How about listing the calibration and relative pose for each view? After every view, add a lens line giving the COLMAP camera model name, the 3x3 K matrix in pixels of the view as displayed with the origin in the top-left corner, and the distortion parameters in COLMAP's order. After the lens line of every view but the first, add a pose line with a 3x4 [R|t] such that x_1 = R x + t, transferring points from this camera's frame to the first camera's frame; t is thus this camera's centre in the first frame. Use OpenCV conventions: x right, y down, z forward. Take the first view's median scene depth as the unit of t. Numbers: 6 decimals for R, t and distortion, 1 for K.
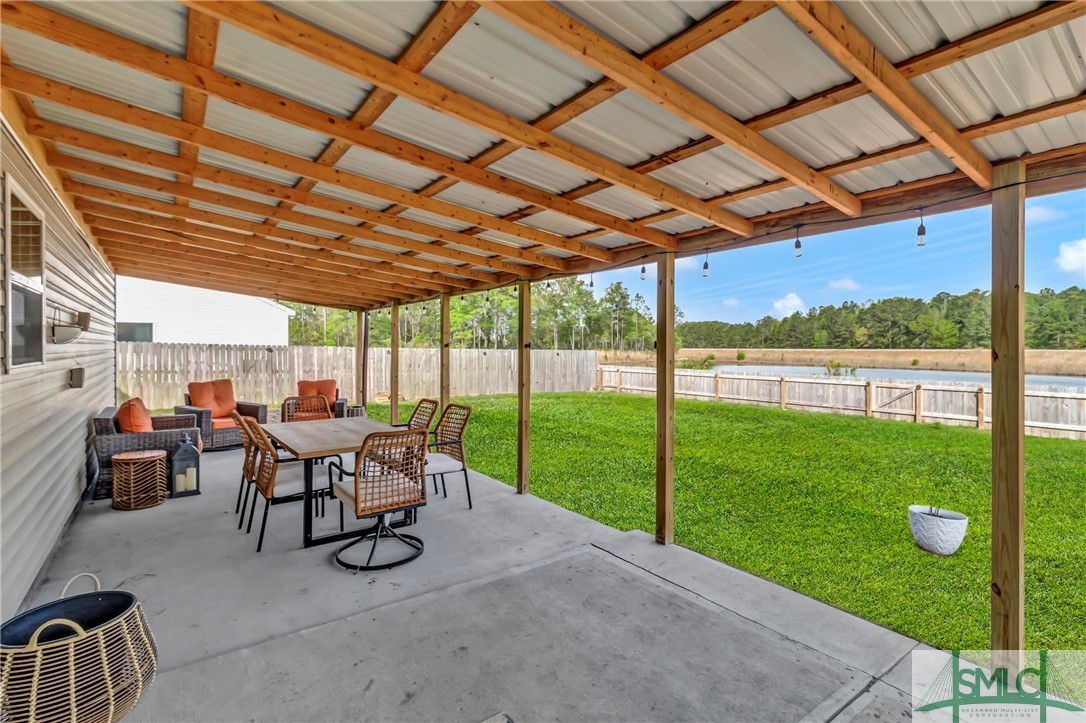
lens RADIAL K [[508.4, 0, 538.7], [0, 508.4, 363.0], [0, 0, 1]] dist [0.000806, 0.000092]
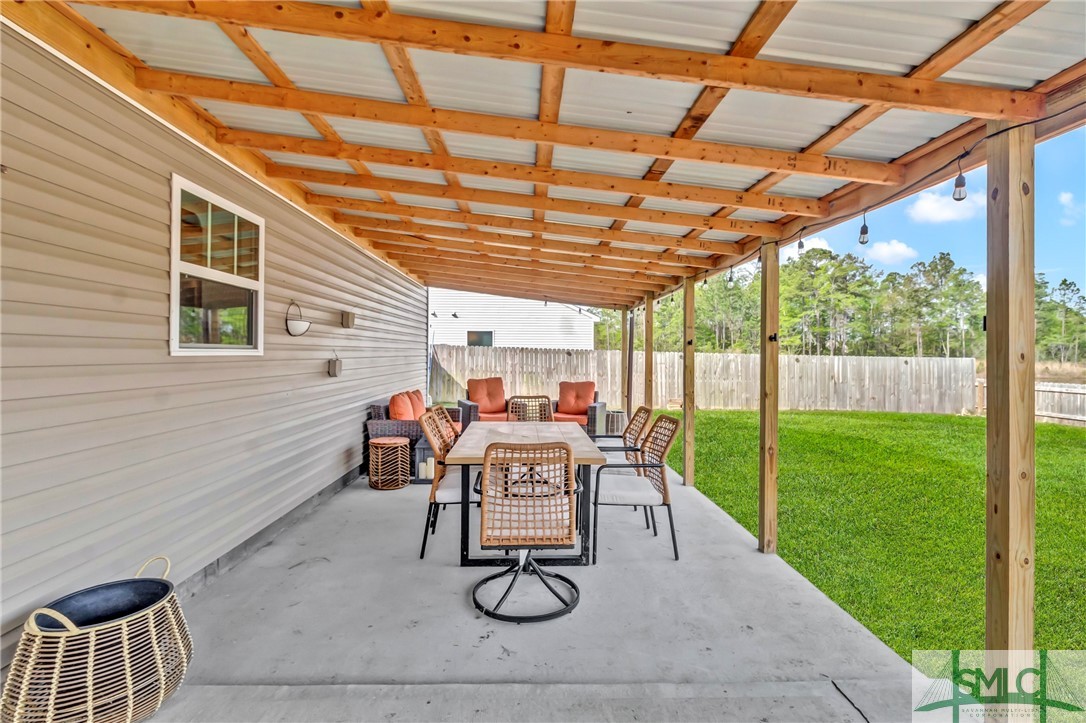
lens RADIAL K [[514.5, 0, 542.4], [0, 514.5, 354.6], [0, 0, 1]] dist [-0.001621, -0.000067]
pose [[0.821864, 0.005417, -0.569658, 0.100714], [-0.023744, 0.999412, -0.024752, 0.011399], [0.569189, 0.033869, 0.821509, 0.215809]]
